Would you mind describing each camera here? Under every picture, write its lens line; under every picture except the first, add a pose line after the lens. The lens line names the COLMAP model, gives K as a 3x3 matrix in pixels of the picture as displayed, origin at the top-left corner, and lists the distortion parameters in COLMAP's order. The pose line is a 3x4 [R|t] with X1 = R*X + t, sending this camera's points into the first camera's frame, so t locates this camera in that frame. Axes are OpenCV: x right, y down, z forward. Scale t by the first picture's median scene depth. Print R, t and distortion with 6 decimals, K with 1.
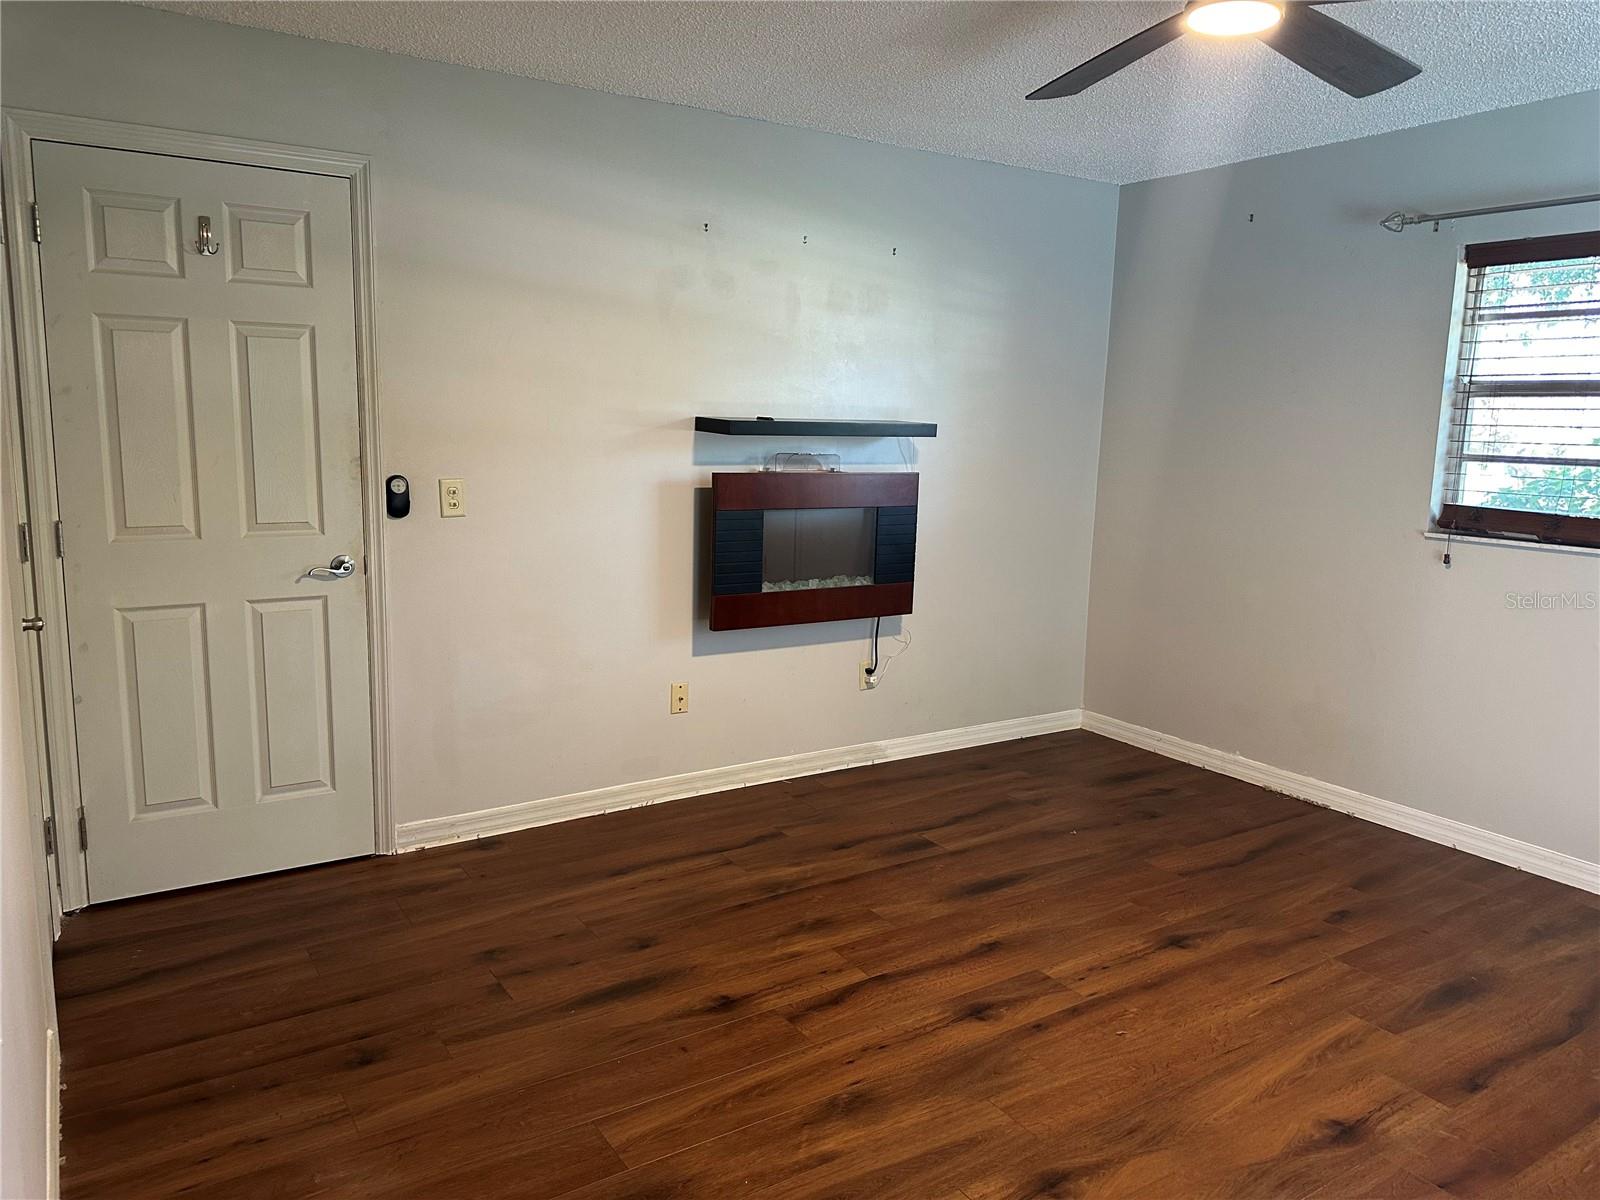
lens RADIAL K [[1129.1, 0, 795.3], [0, 1129.1, 596.4], [0, 0, 1]] dist [0.011939, 0.002076]
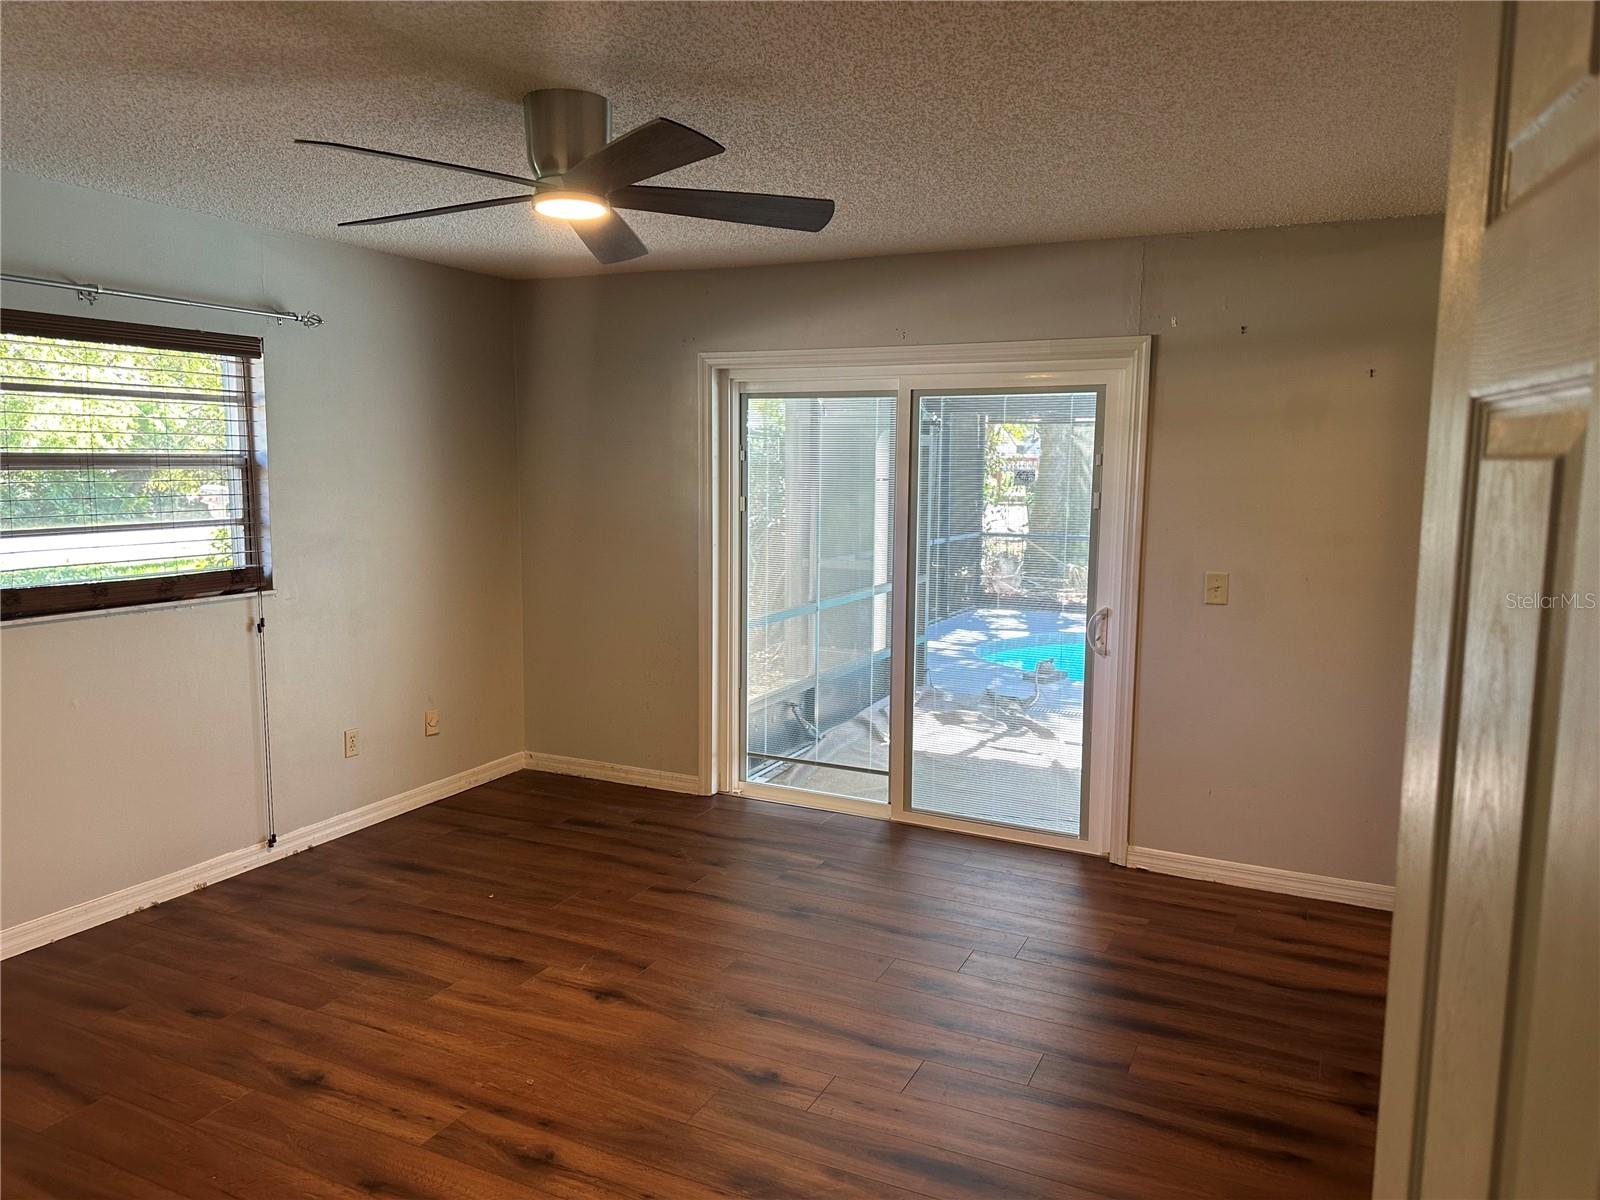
lens RADIAL K [[1129.1, 0, 795.3], [0, 1129.1, 596.4], [0, 0, 1]] dist [0.011939, 0.002076]
pose [[-0.509093, -0.133836, 0.850243, -0.663985], [0.112353, 0.969051, 0.219810, -0.263671], [-0.853347, 0.207430, -0.478300, 1.125510]]
